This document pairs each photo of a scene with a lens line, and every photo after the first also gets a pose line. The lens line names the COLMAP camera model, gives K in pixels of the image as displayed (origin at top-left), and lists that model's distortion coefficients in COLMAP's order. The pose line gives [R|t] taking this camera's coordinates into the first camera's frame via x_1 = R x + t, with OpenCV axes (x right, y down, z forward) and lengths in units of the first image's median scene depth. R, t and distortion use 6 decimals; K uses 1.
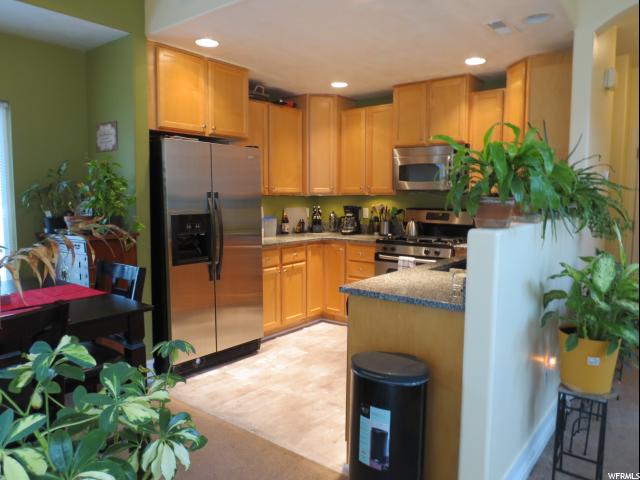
lens RADIAL K [[476.8, 0, 323.3], [0, 476.8, 237.9], [0, 0, 1]] dist [-0.020349, 0.007636]
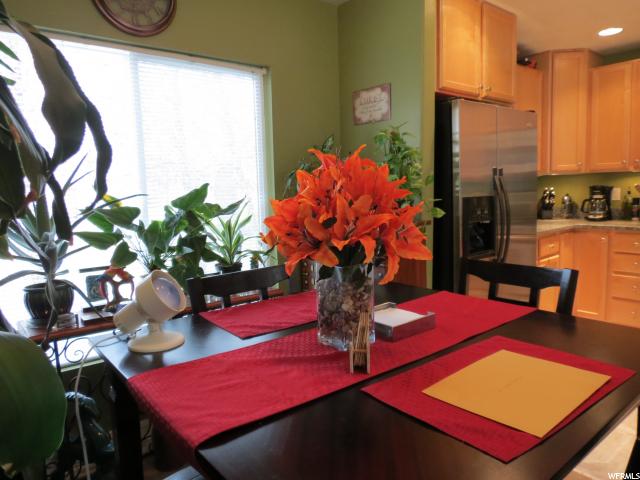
lens RADIAL K [[465.5, 0, 322.3], [0, 465.5, 236.5], [0, 0, 1]] dist [-0.024394, 0.004010]
pose [[0.977937, -0.008496, -0.208729, -0.357903], [0.012457, 0.999766, 0.017671, 0.000039], [0.208530, -0.019881, 0.977814, 0.182532]]
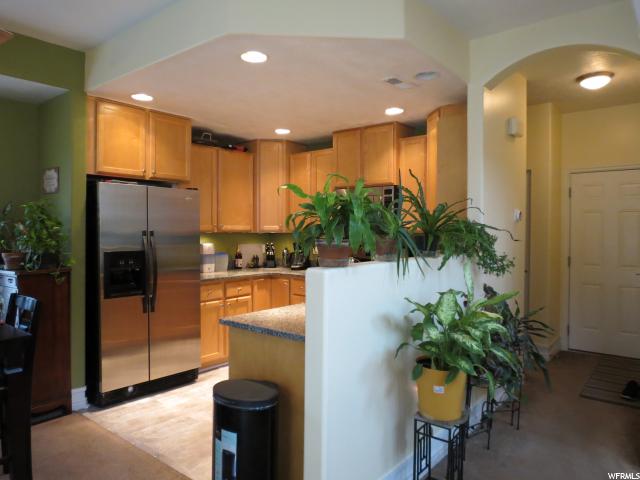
lens RADIAL K [[465.5, 0, 322.3], [0, 465.5, 236.5], [0, 0, 1]] dist [-0.024394, 0.004010]
pose [[0.999884, 0.001418, -0.015170, 0.181096], [-0.002553, 0.997178, -0.075035, -0.004383], [0.015021, 0.075065, 0.997066, -0.047819]]
